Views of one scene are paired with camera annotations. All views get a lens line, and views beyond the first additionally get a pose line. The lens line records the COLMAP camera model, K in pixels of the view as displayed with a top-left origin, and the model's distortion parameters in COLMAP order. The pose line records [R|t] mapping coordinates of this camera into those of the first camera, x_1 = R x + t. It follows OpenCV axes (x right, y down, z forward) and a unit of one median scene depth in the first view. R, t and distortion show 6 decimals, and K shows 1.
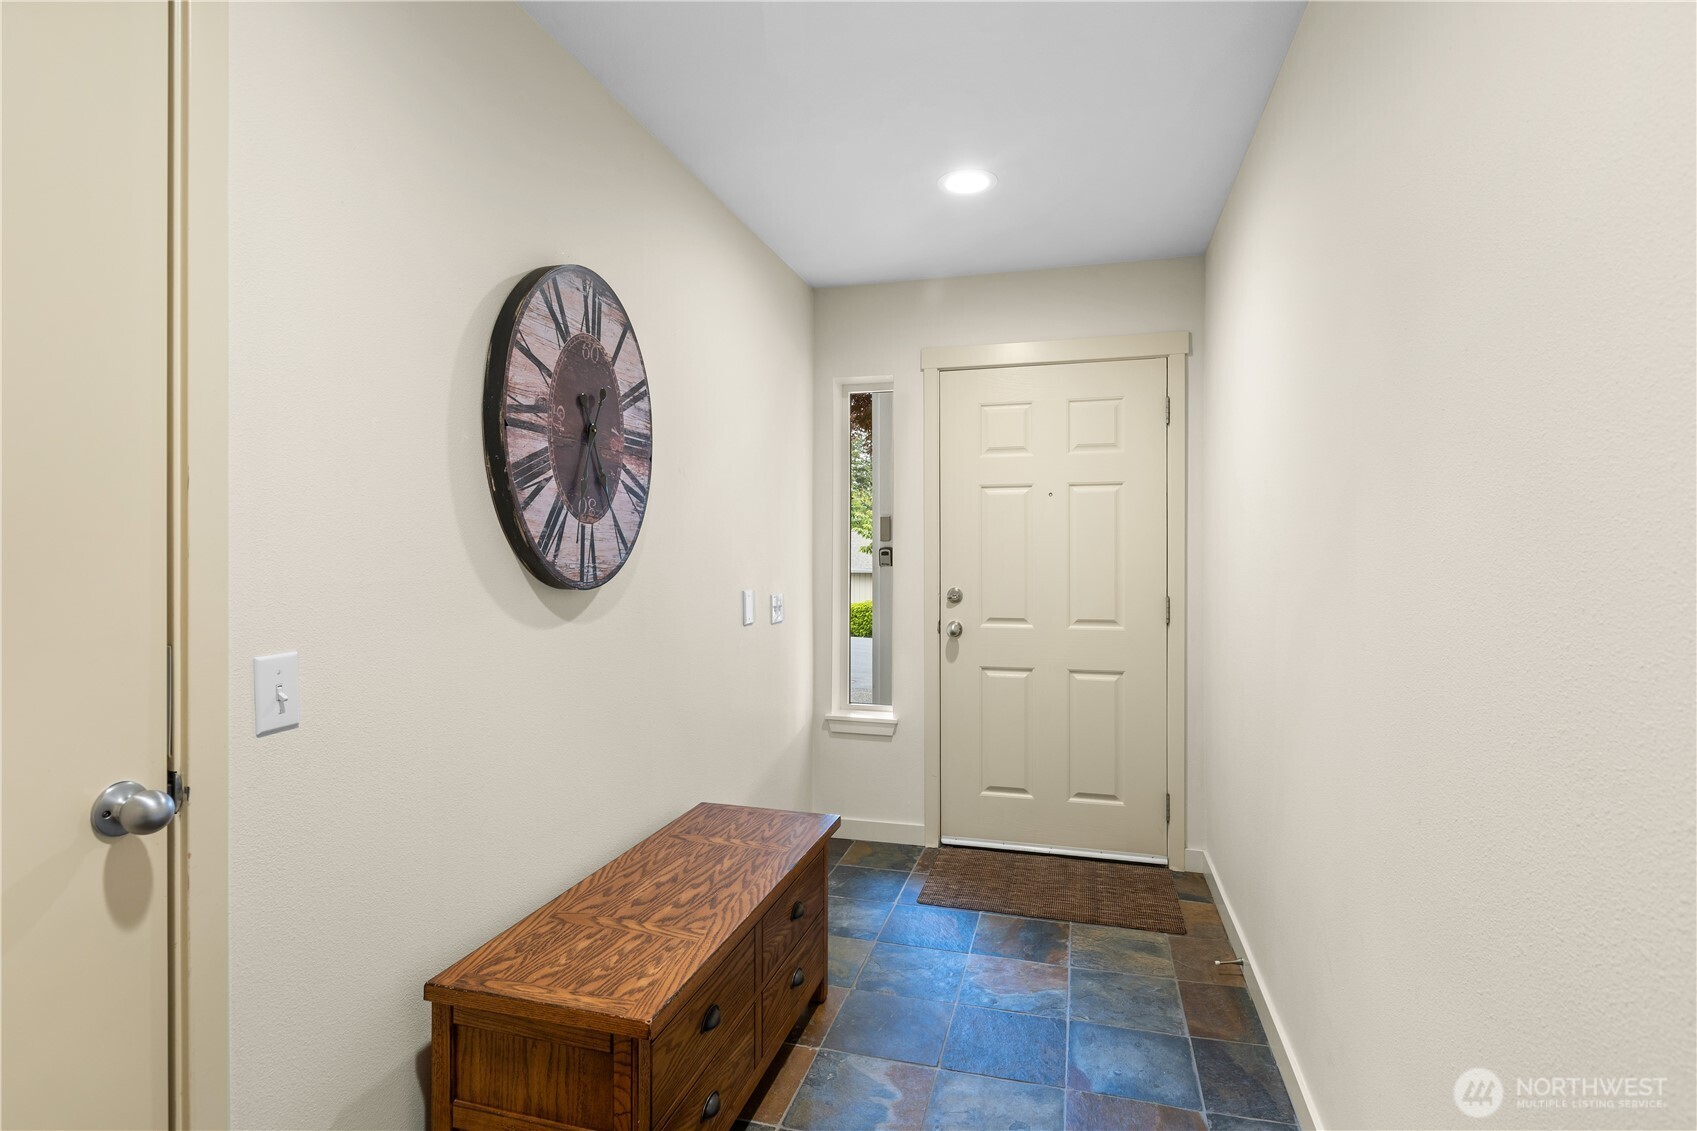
lens RADIAL K [[853.4, 0, 838.9], [0, 853.4, 552.1], [0, 0, 1]] dist [-0.002889, -0.000092]
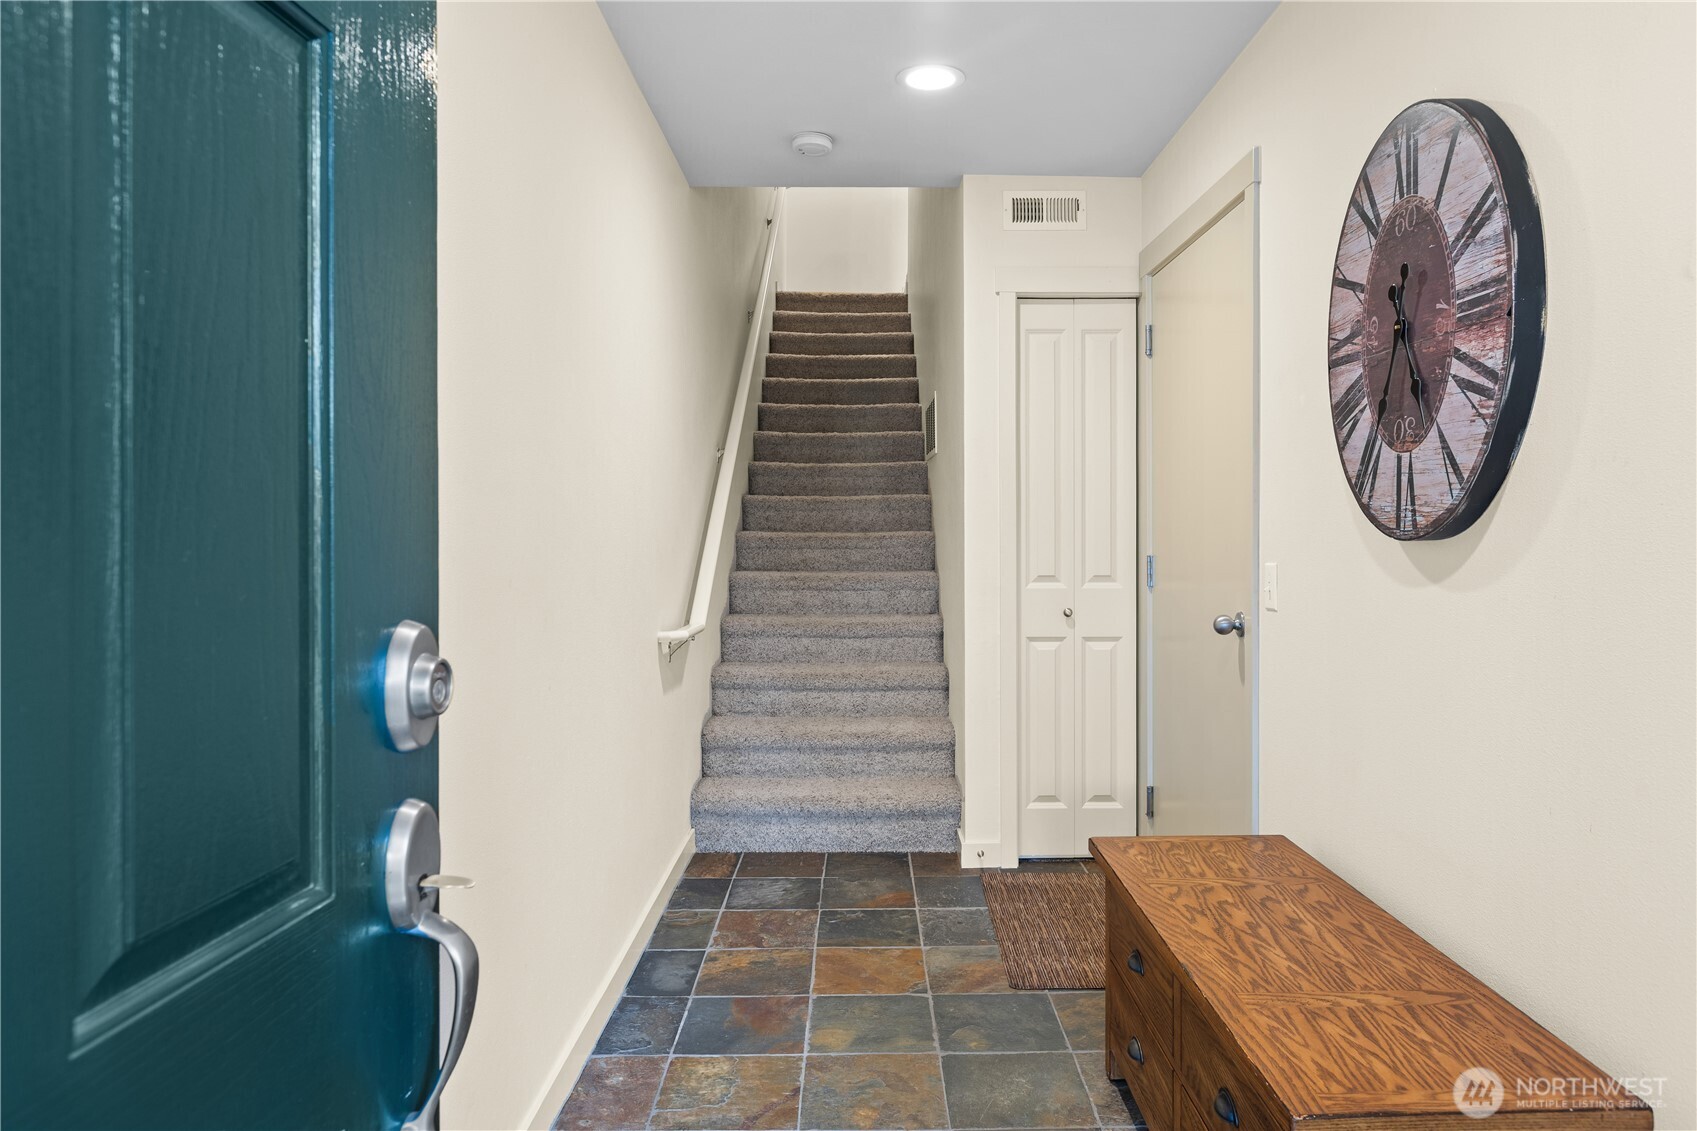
lens RADIAL K [[1081.3, 0, 851.6], [0, 1081.3, 558.6], [0, 0, 1]] dist [-0.000644, -0.000119]
pose [[-0.963476, 0.007304, -0.267694, 0.418636], [-0.001115, 0.999510, 0.031286, 0.030103], [0.267791, 0.030441, -0.962996, 1.749238]]
